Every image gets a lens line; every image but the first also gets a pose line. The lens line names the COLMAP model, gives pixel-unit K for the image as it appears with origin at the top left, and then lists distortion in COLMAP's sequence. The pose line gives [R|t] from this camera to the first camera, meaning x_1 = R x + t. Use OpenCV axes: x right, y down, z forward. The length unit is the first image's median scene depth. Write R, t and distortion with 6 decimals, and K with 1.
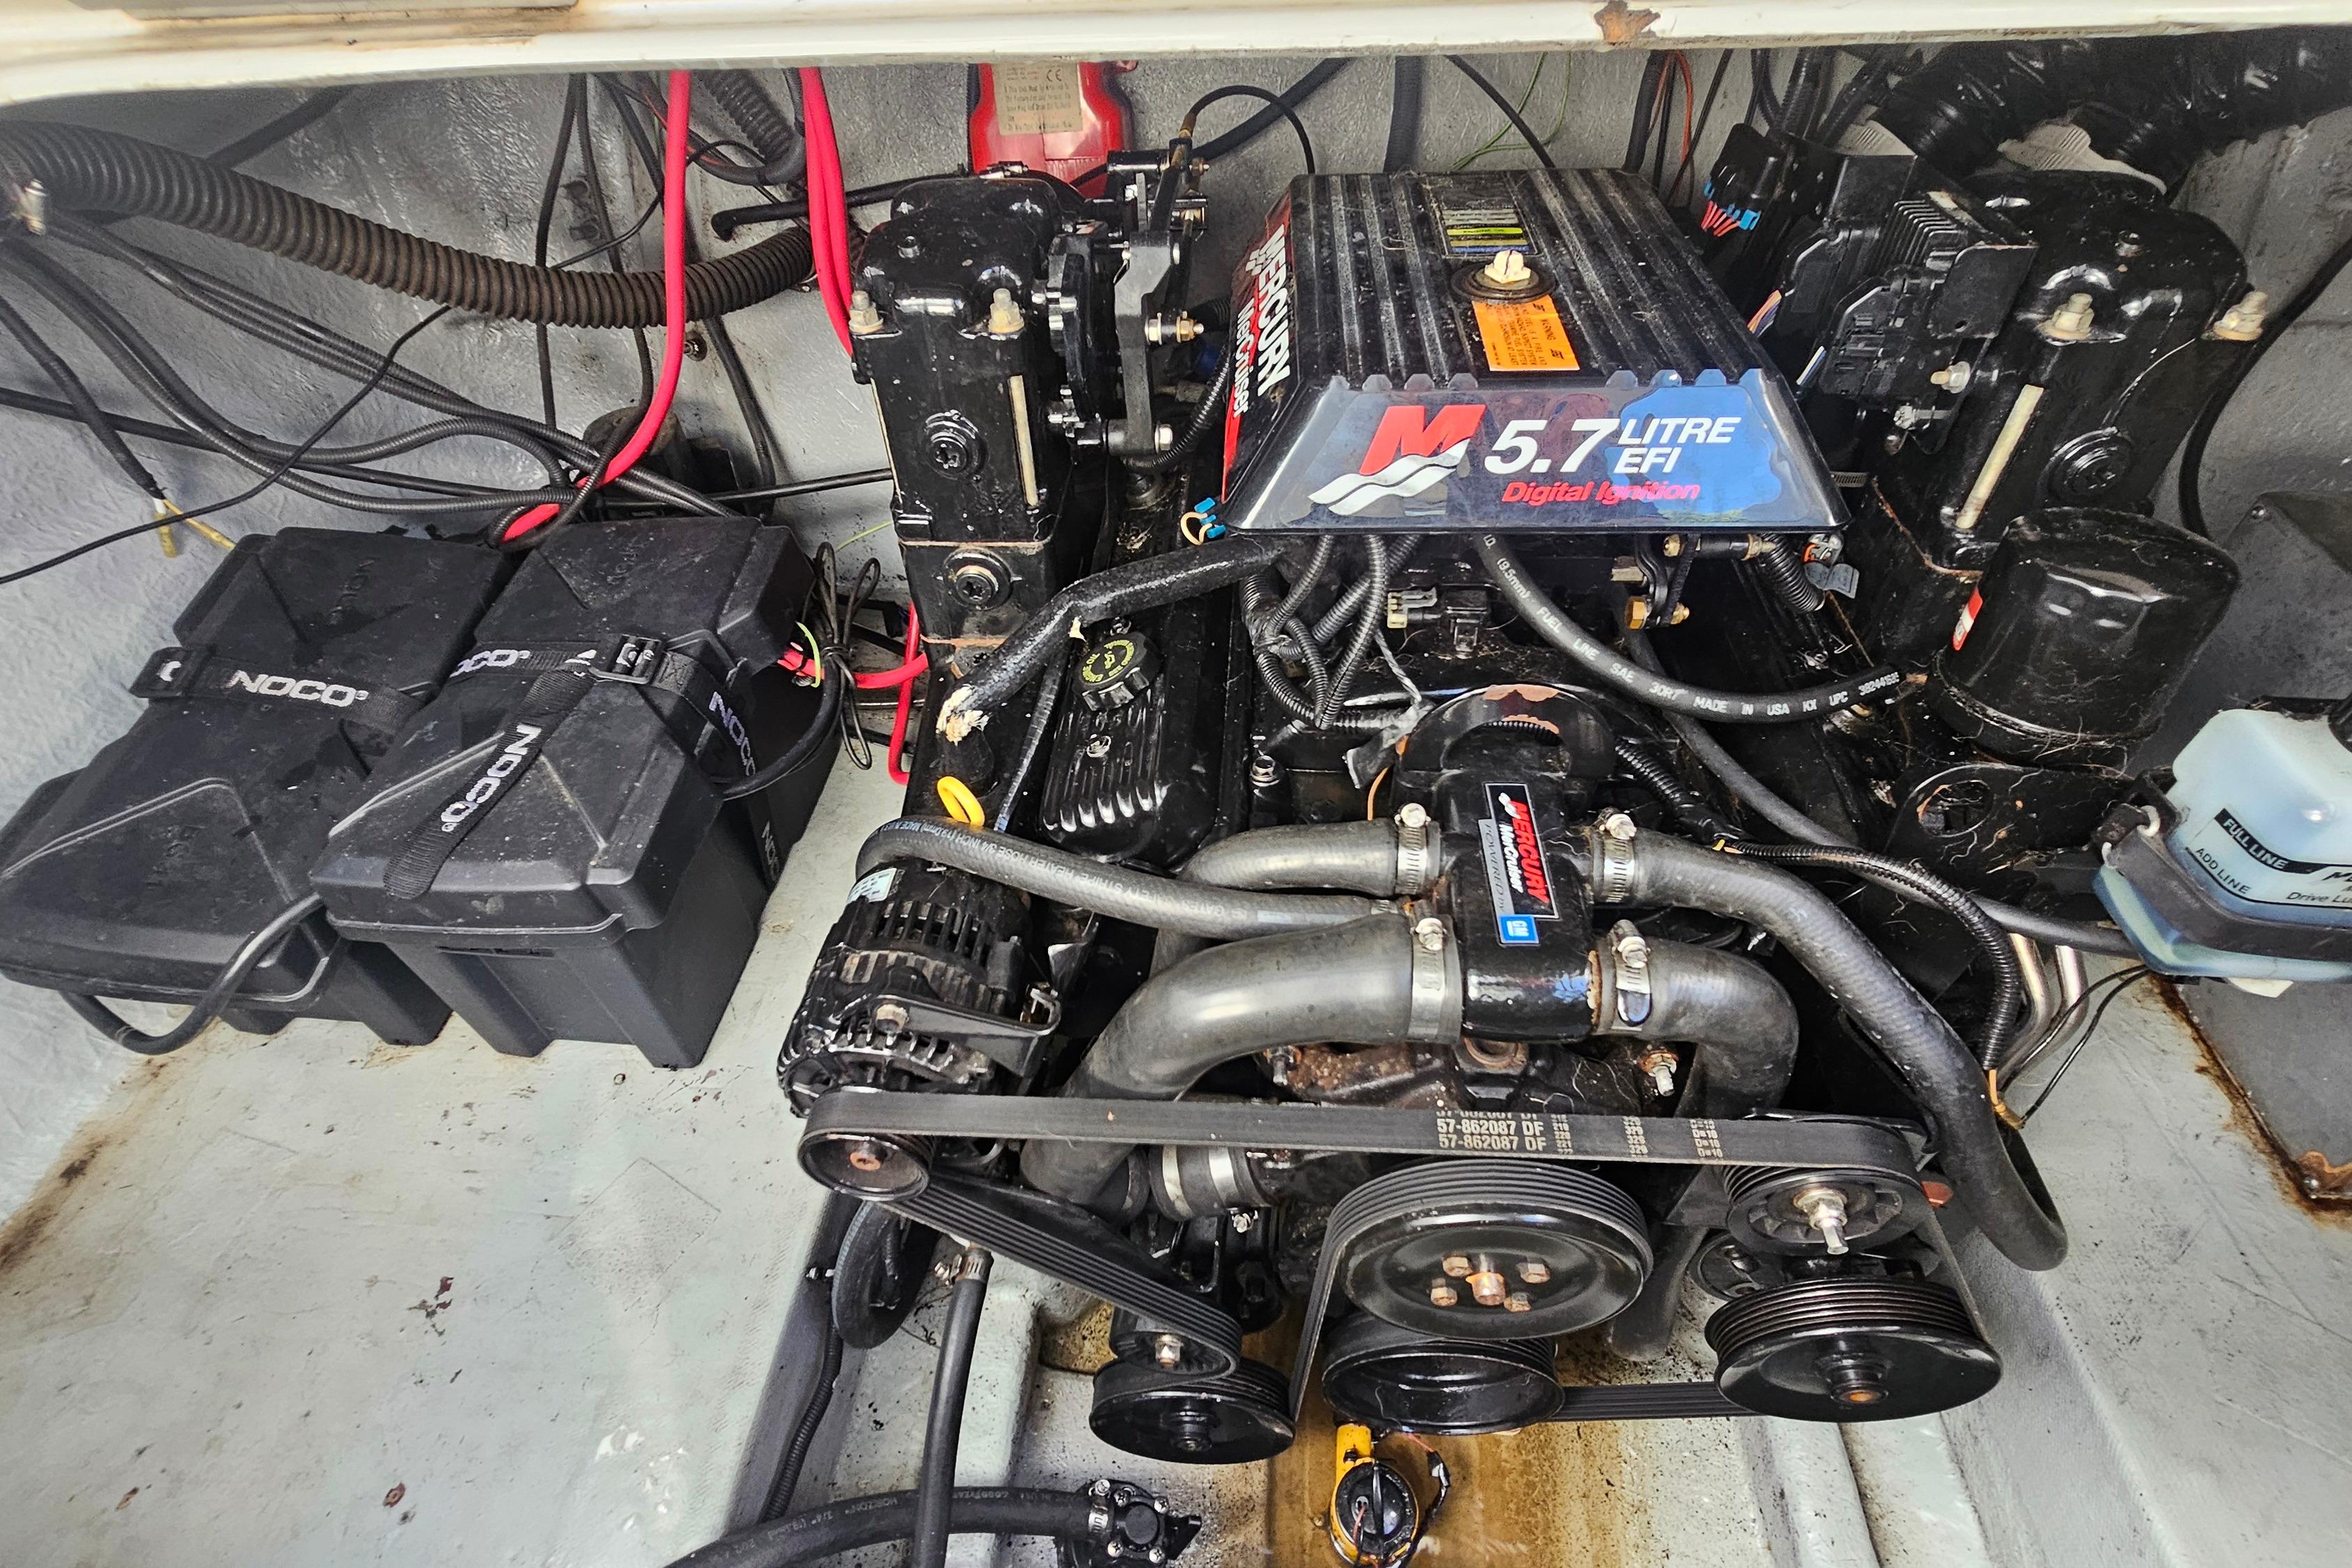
lens RADIAL K [[1152.1, 0, 1163.5], [0, 1152.1, 797.6], [0, 0, 1]] dist [0.004220, -0.001252]
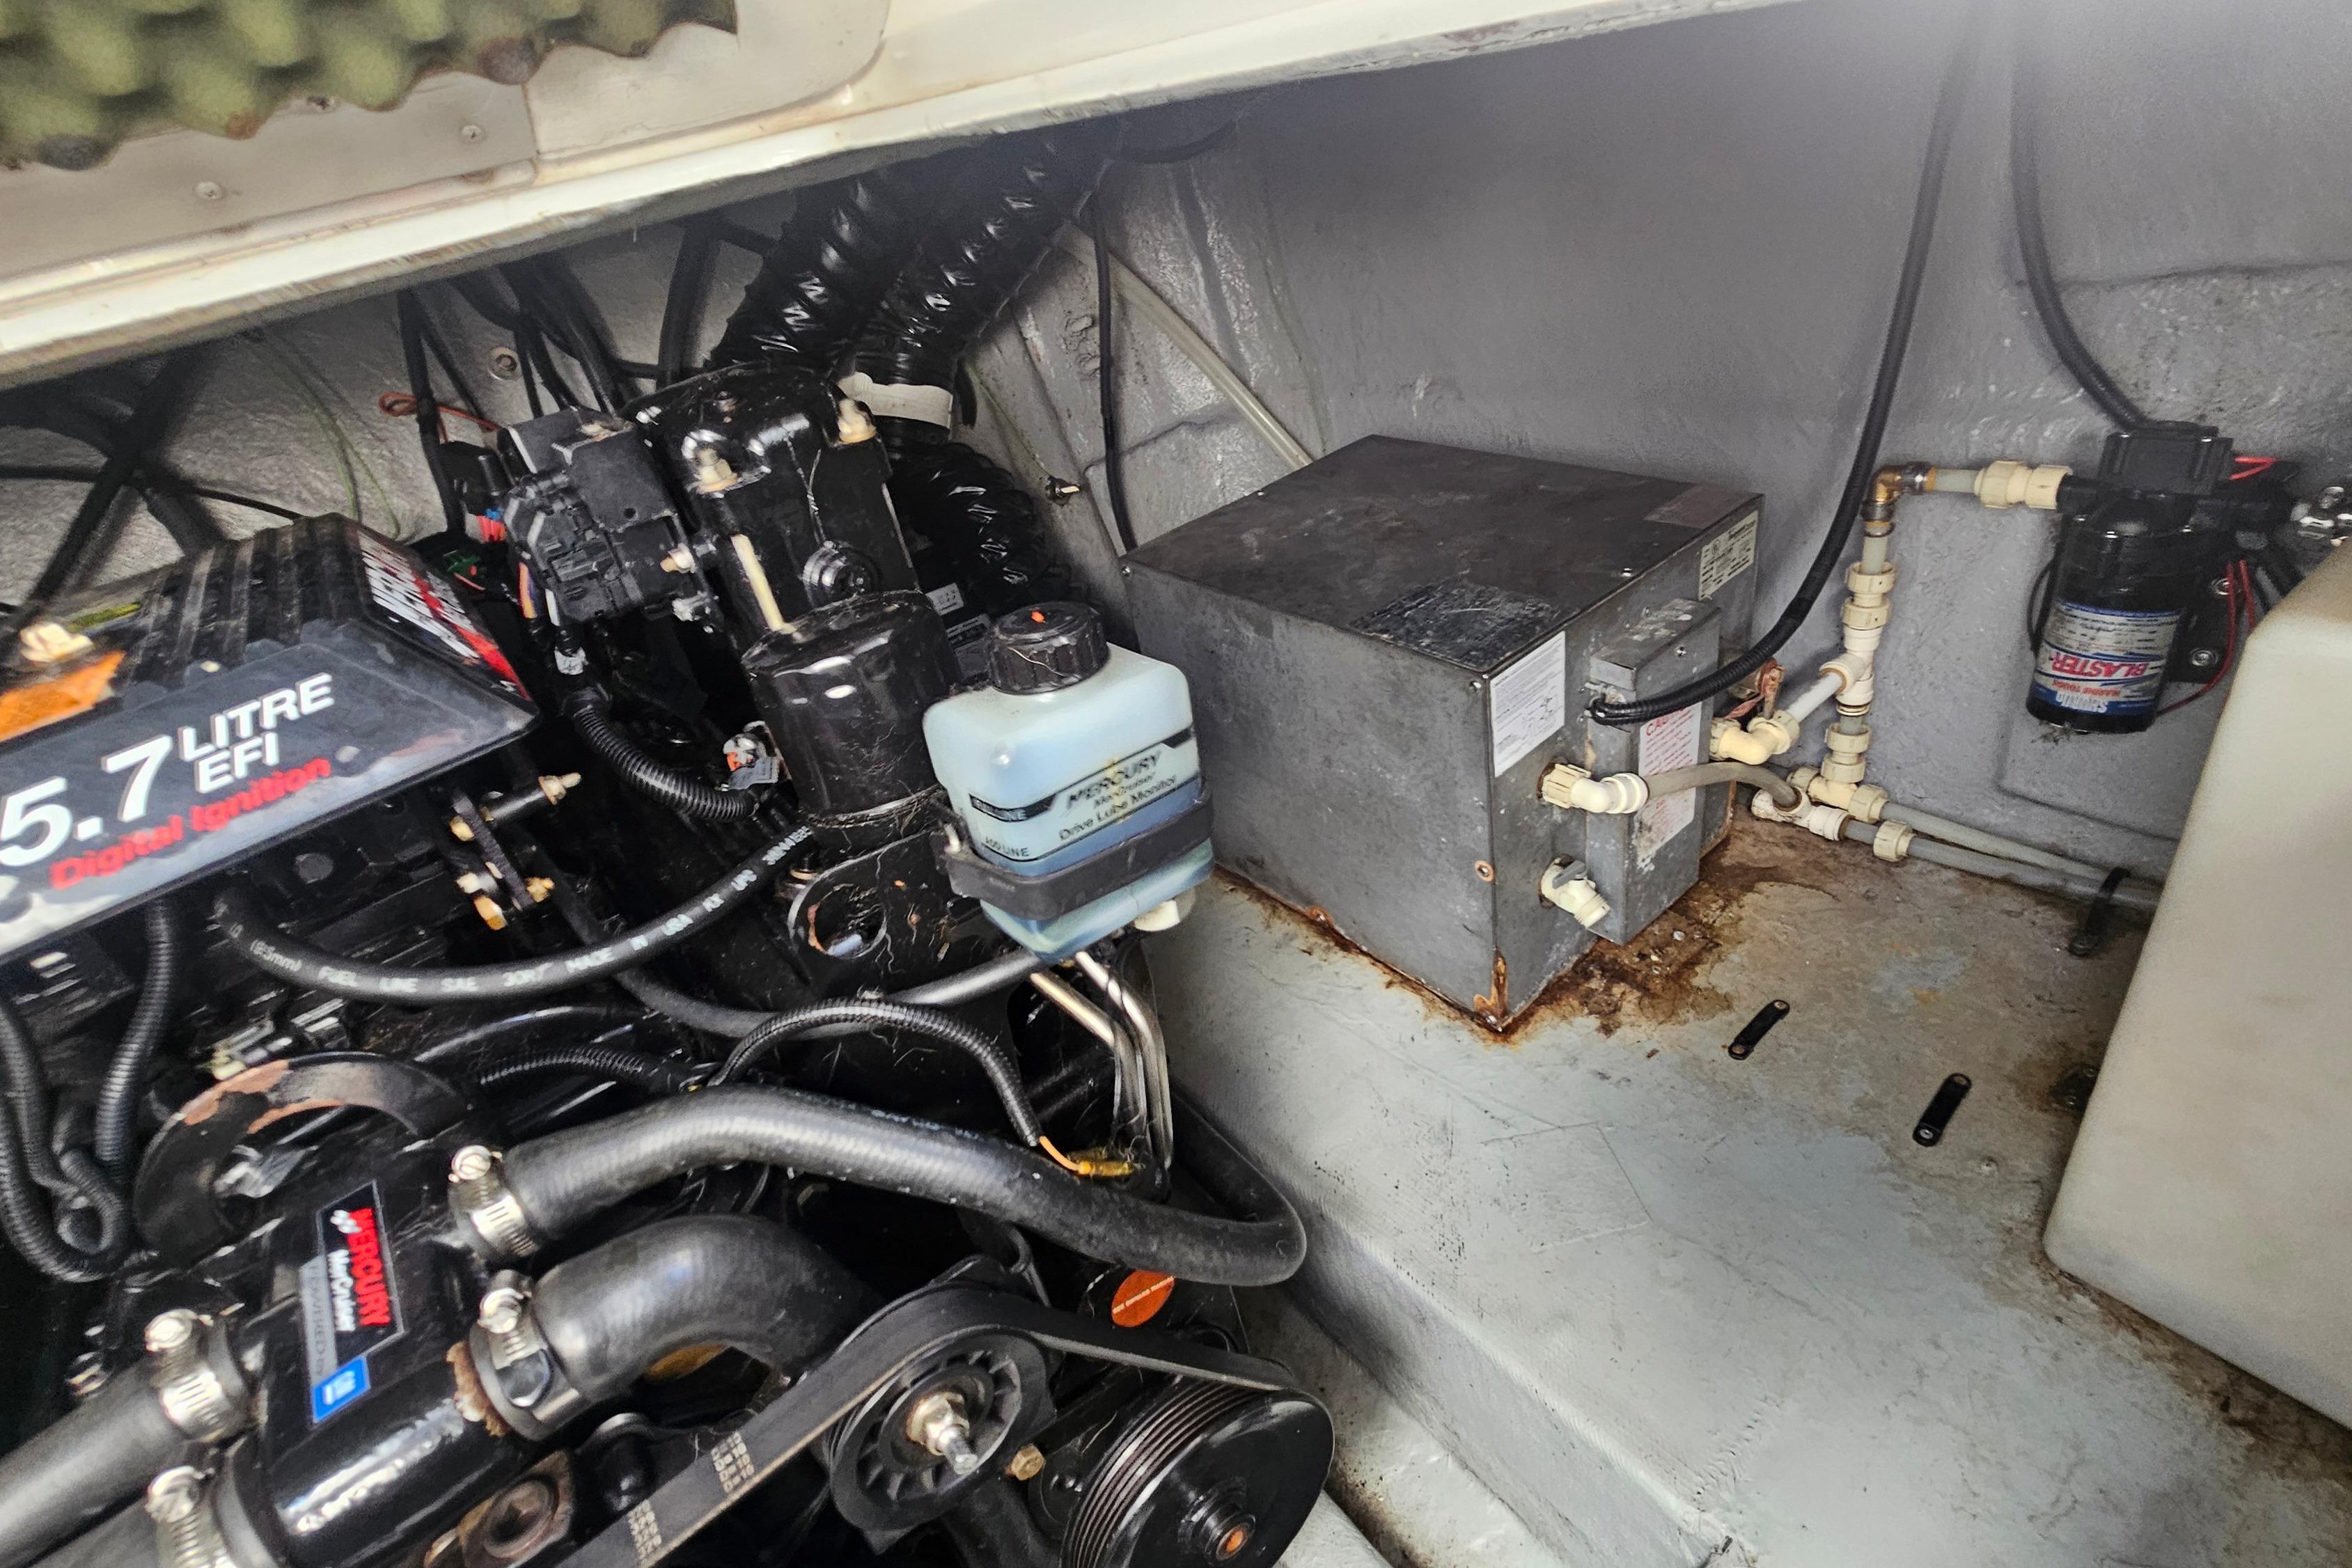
lens RADIAL K [[1152.1, 0, 1163.5], [0, 1152.1, 797.6], [0, 0, 1]] dist [0.004220, -0.001252]
pose [[0.745004, -0.450234, 0.492197, 0.362424], [0.575891, 0.806475, -0.133967, 0.150991], [-0.336628, 0.383258, 0.860113, 0.075564]]
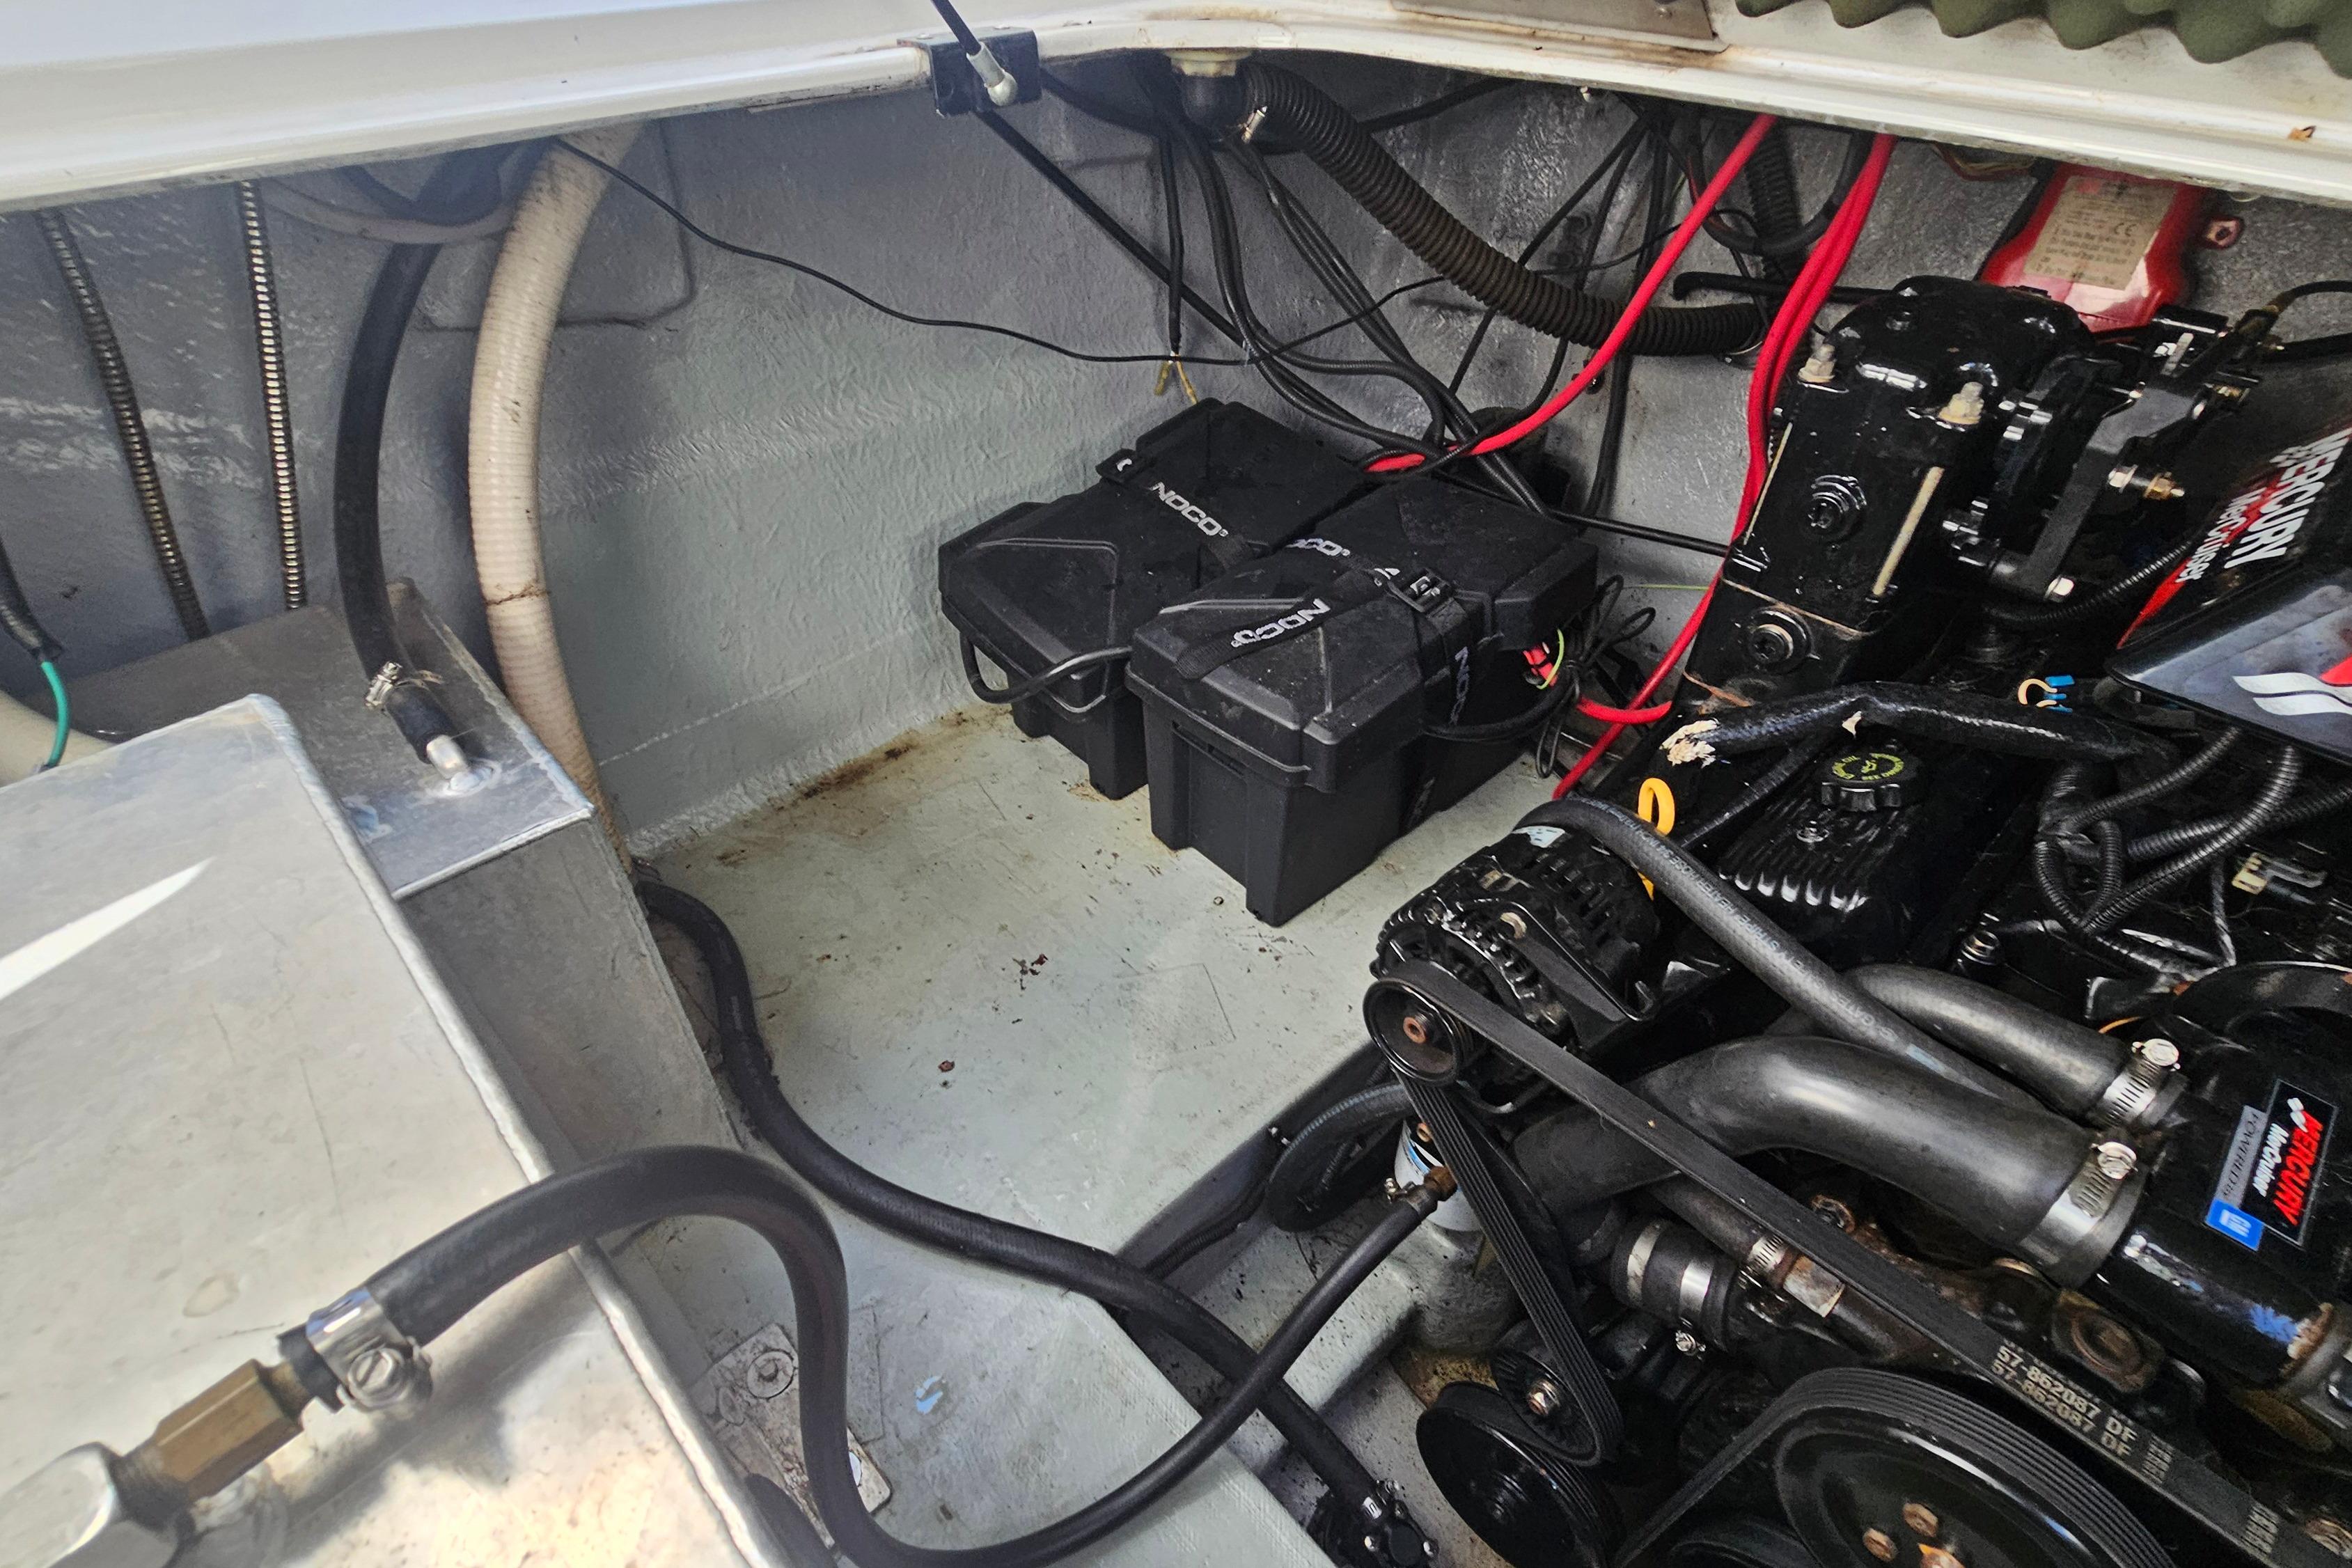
lens RADIAL K [[1150.6, 0, 1145.8], [0, 1150.6, 791.8], [0, 0, 1]] dist [-0.003698, -0.000375]
pose [[0.735188, 0.476299, -0.482326, -0.018066], [-0.507202, 0.858580, 0.074747, 0.135507], [0.449717, 0.189684, 0.872797, -0.109981]]
